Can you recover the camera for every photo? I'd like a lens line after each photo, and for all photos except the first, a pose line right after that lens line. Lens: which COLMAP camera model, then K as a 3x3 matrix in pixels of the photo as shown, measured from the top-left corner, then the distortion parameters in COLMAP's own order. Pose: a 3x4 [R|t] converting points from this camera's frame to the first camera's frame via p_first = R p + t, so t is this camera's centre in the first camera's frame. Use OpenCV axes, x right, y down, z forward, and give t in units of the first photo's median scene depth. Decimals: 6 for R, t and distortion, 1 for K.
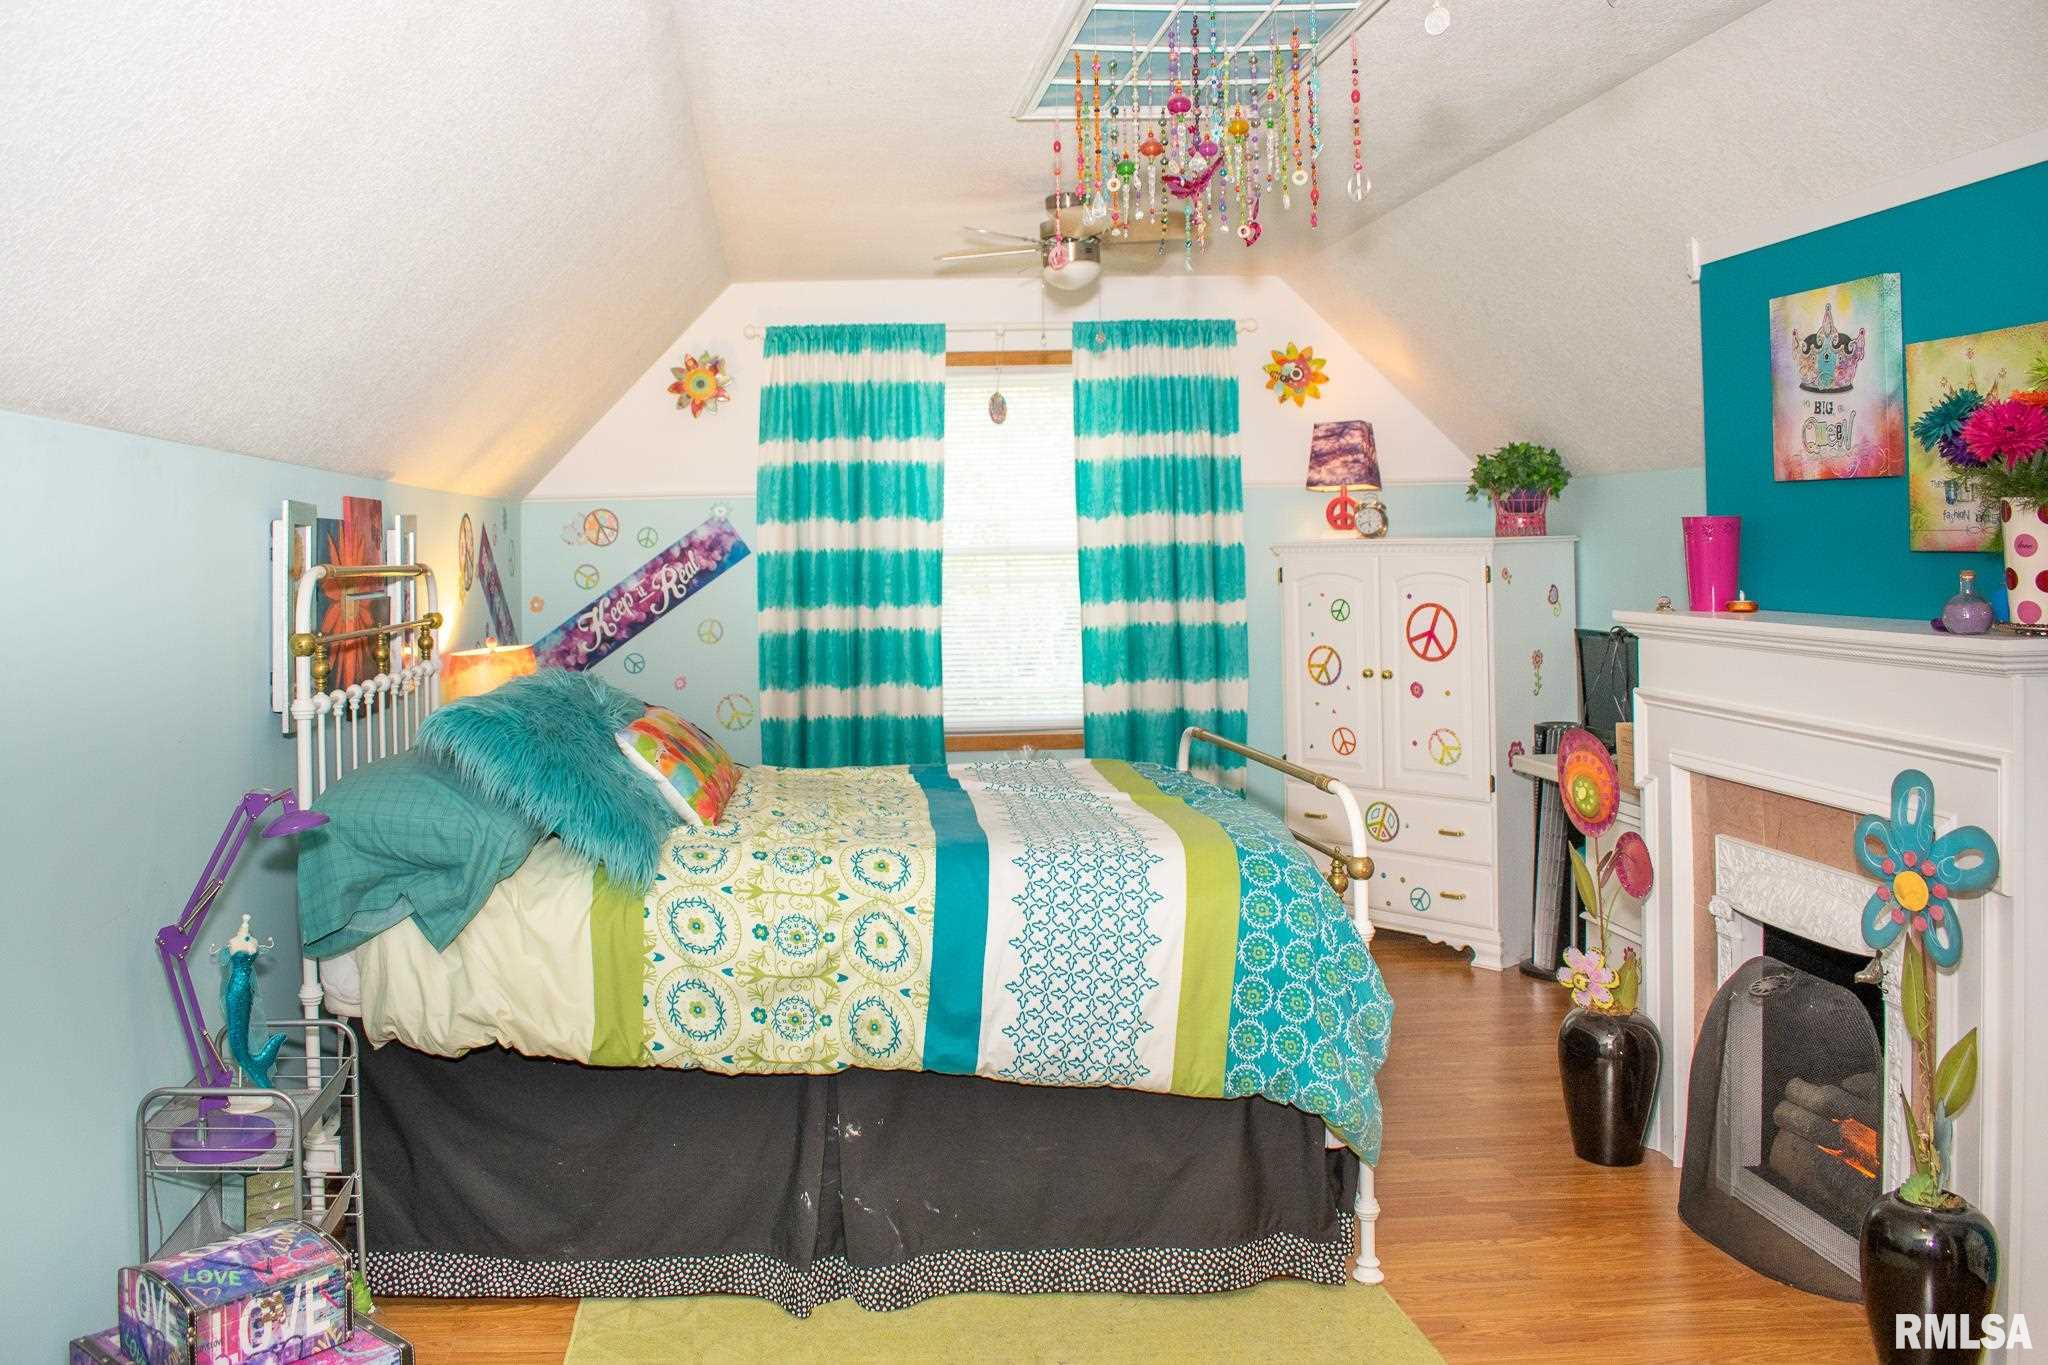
lens RADIAL K [[3210.1, 0, 1024.0], [0, 3210.1, 682.5], [0, 0, 1]] dist [-0.272587, 0.147638]
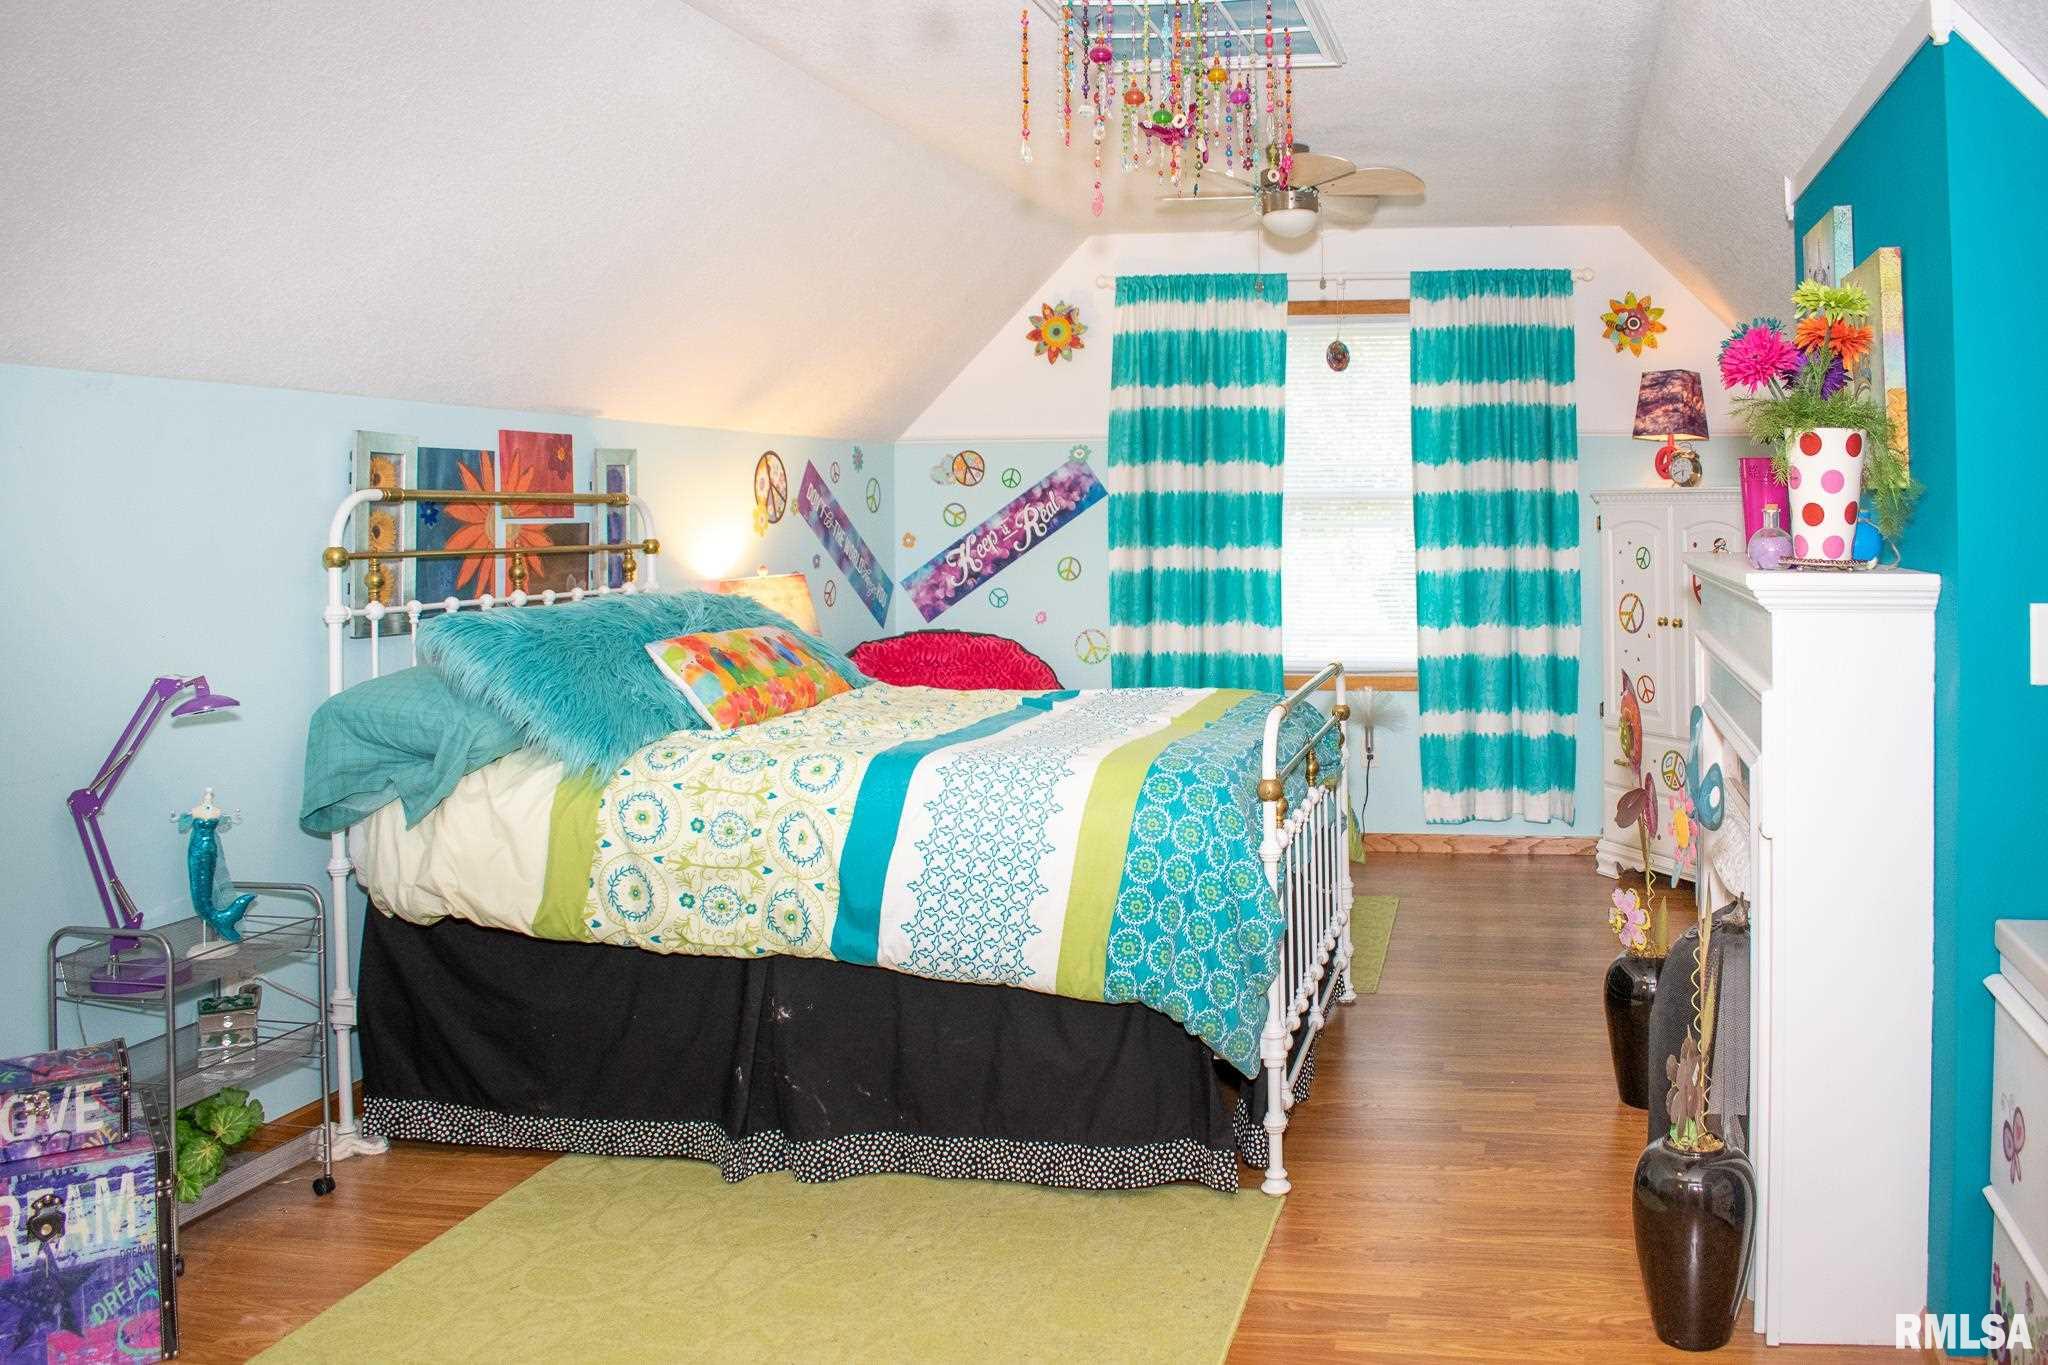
lens RADIAL K [[3210.1, 0, 1024.0], [0, 3210.1, 682.5], [0, 0, 1]] dist [-0.272587, 0.147638]
pose [[0.955915, 0.027787, -0.292327, 0.207285], [-0.024454, 0.999588, 0.015048, 0.006127], [0.292624, -0.007236, 0.956200, -0.007209]]
